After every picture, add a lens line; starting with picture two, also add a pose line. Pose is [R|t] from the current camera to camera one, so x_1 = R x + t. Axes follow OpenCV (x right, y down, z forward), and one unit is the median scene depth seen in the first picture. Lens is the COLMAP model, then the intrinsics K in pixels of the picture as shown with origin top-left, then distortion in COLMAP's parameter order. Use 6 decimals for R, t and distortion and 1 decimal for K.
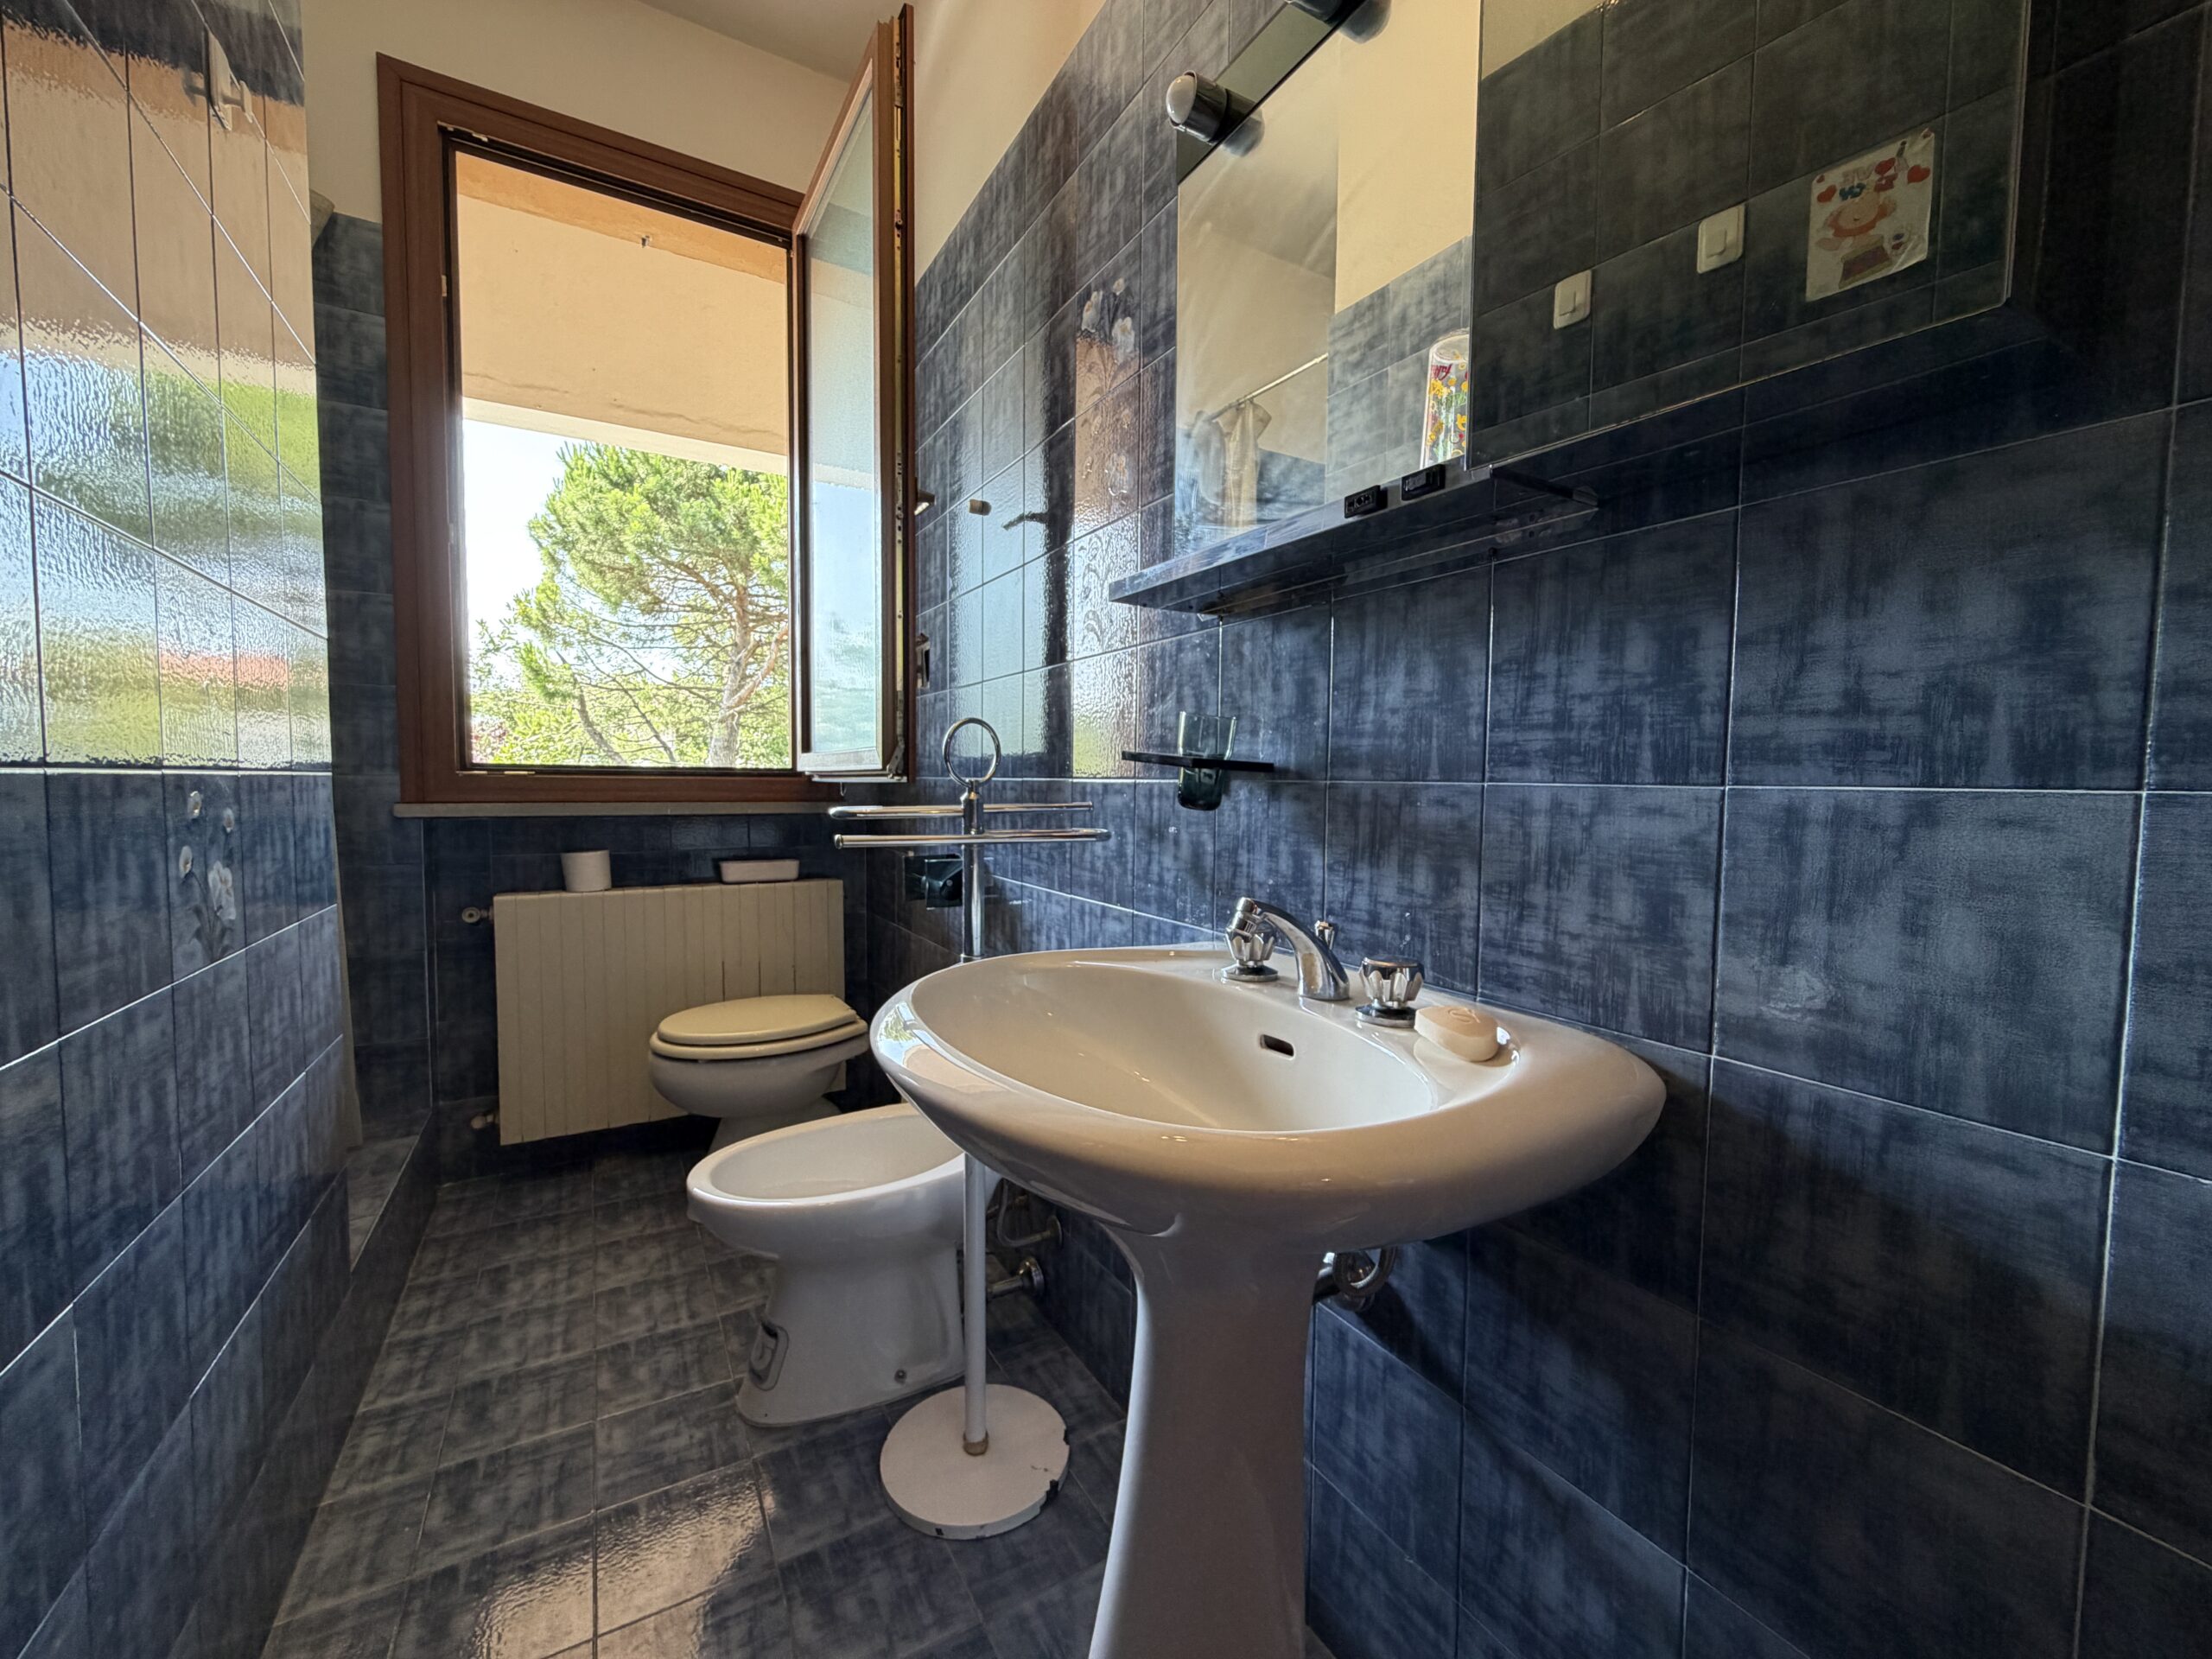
lens RADIAL K [[882.6, 0, 1099.3], [0, 882.6, 831.5], [0, 0, 1]] dist [-0.000467, 0.000416]
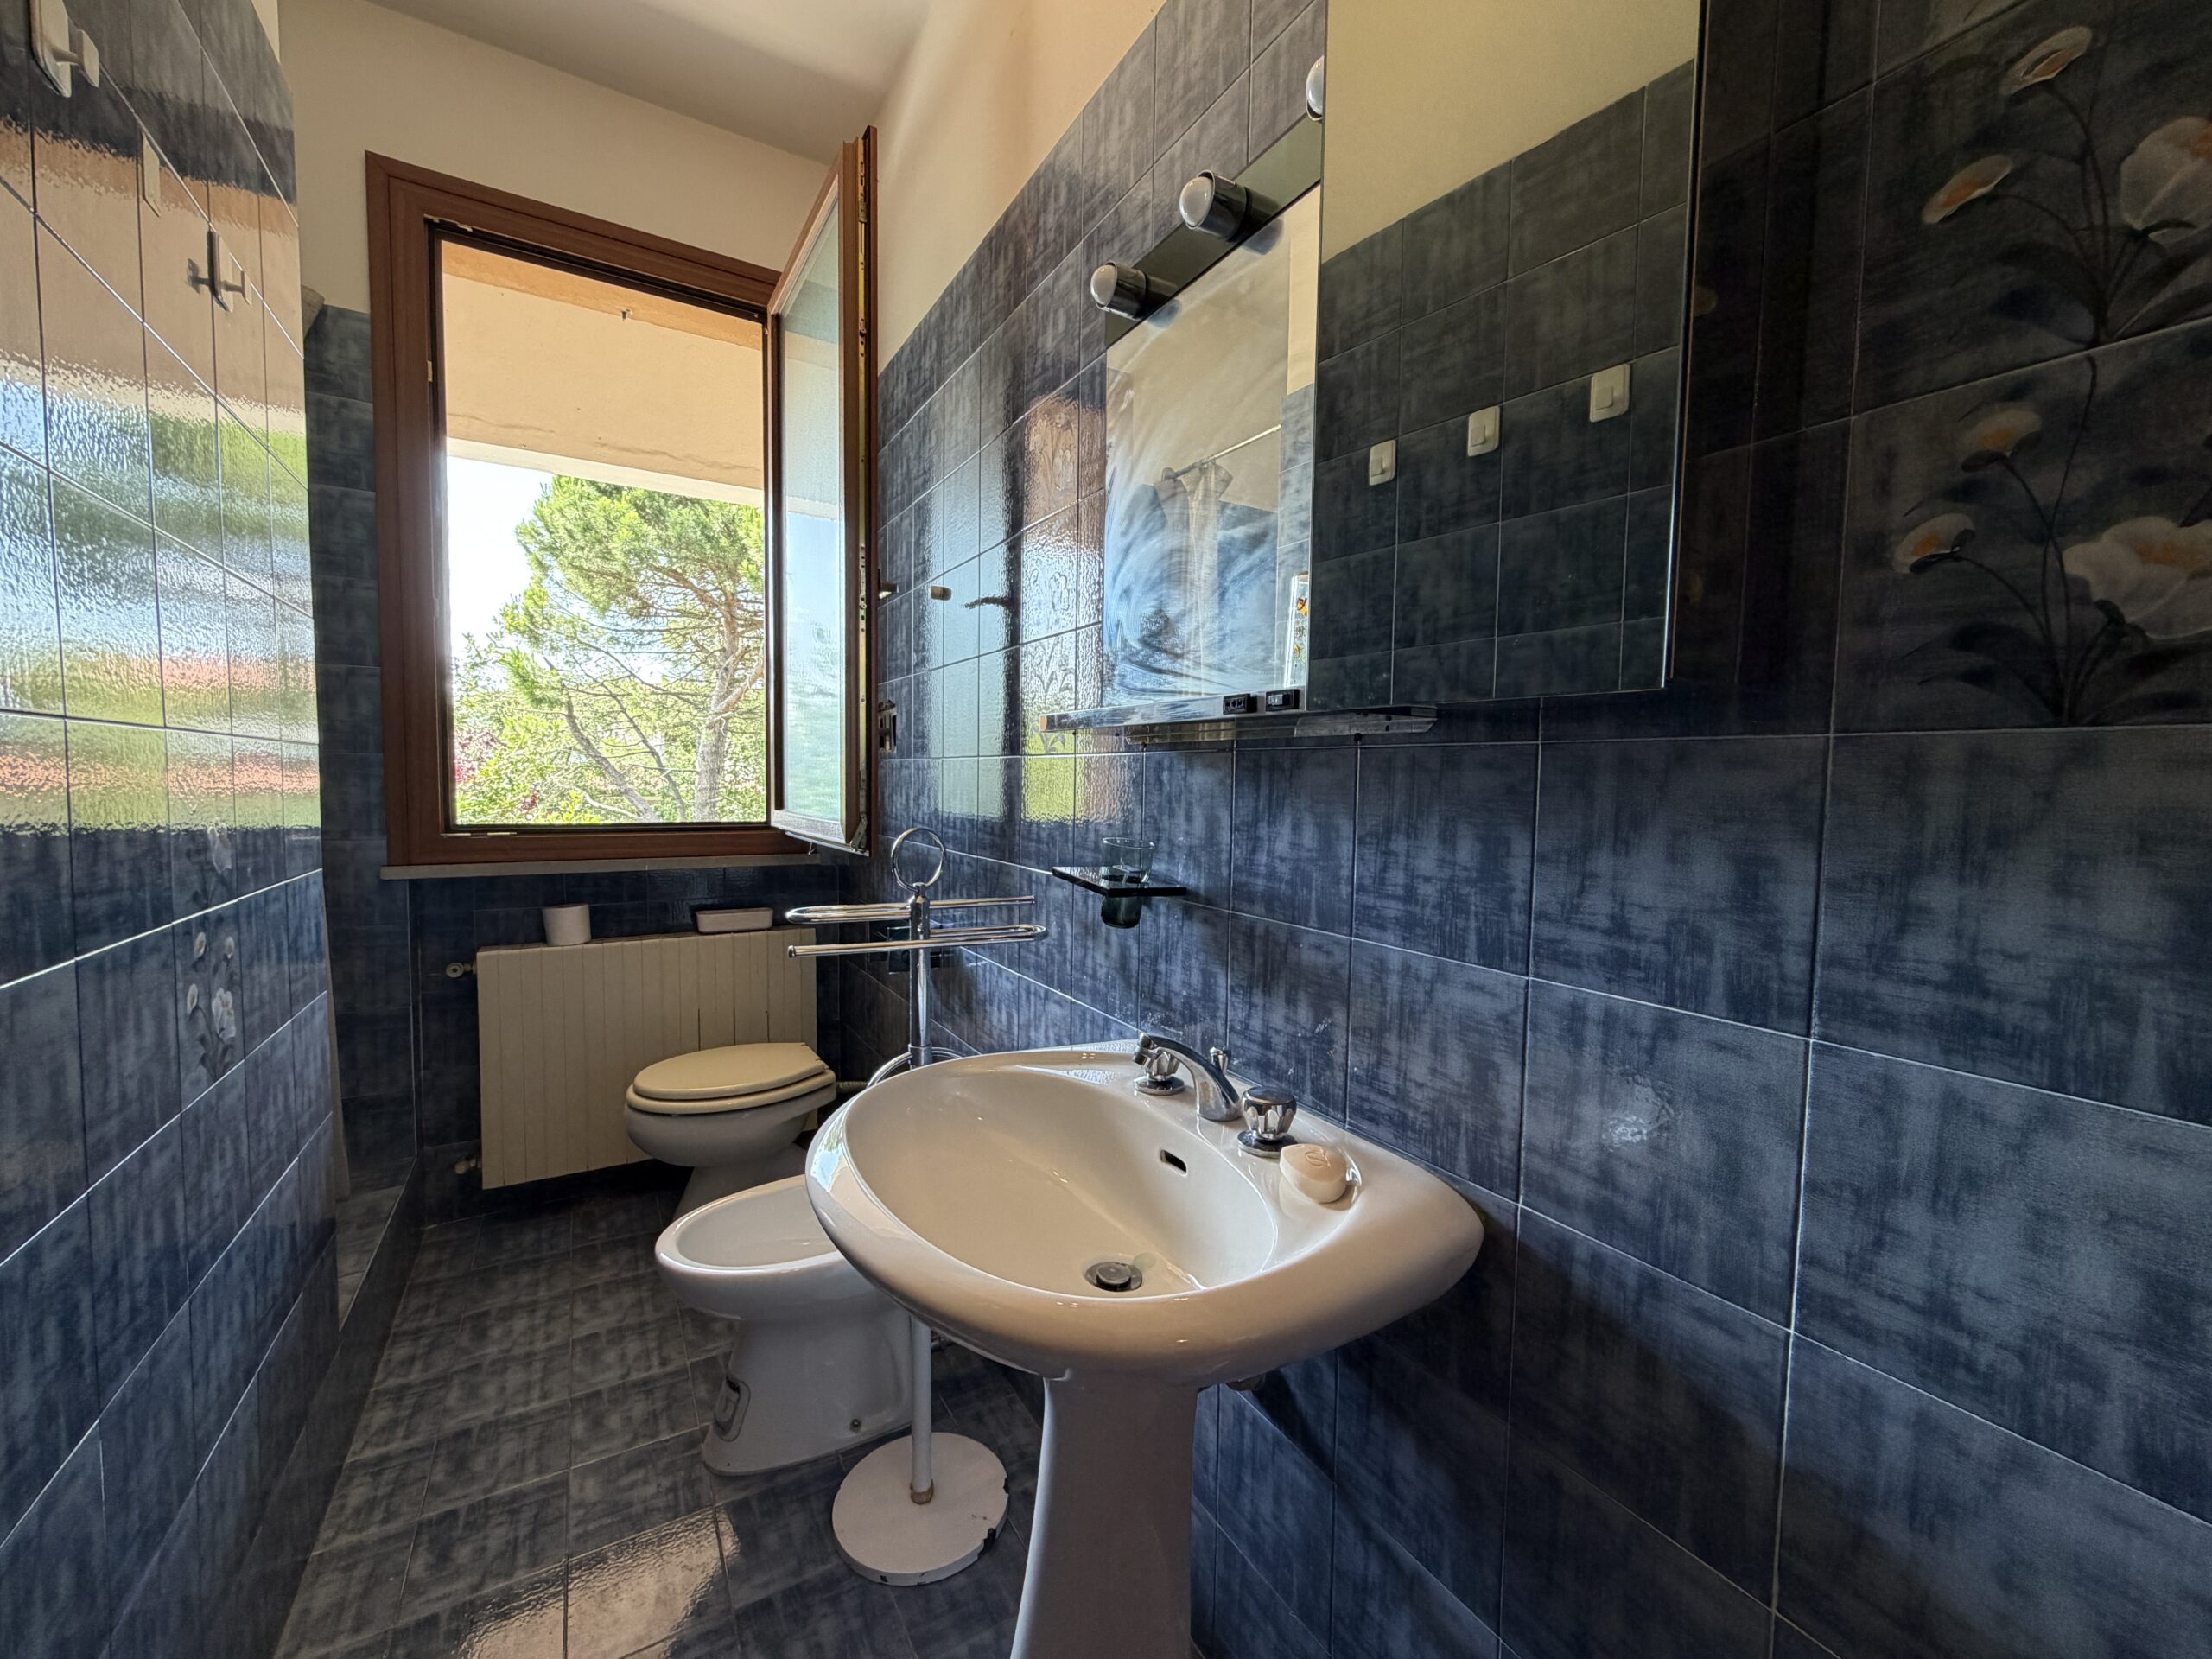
lens RADIAL K [[880.7, 0, 1099.7], [0, 880.7, 831.8], [0, 0, 1]] dist [-0.000118, 0.000158]
pose [[0.999930, 0.004521, 0.010924, 0.056699], [-0.004558, 0.999984, 0.003389, -0.110169], [-0.010909, -0.003439, 0.999935, -0.072476]]
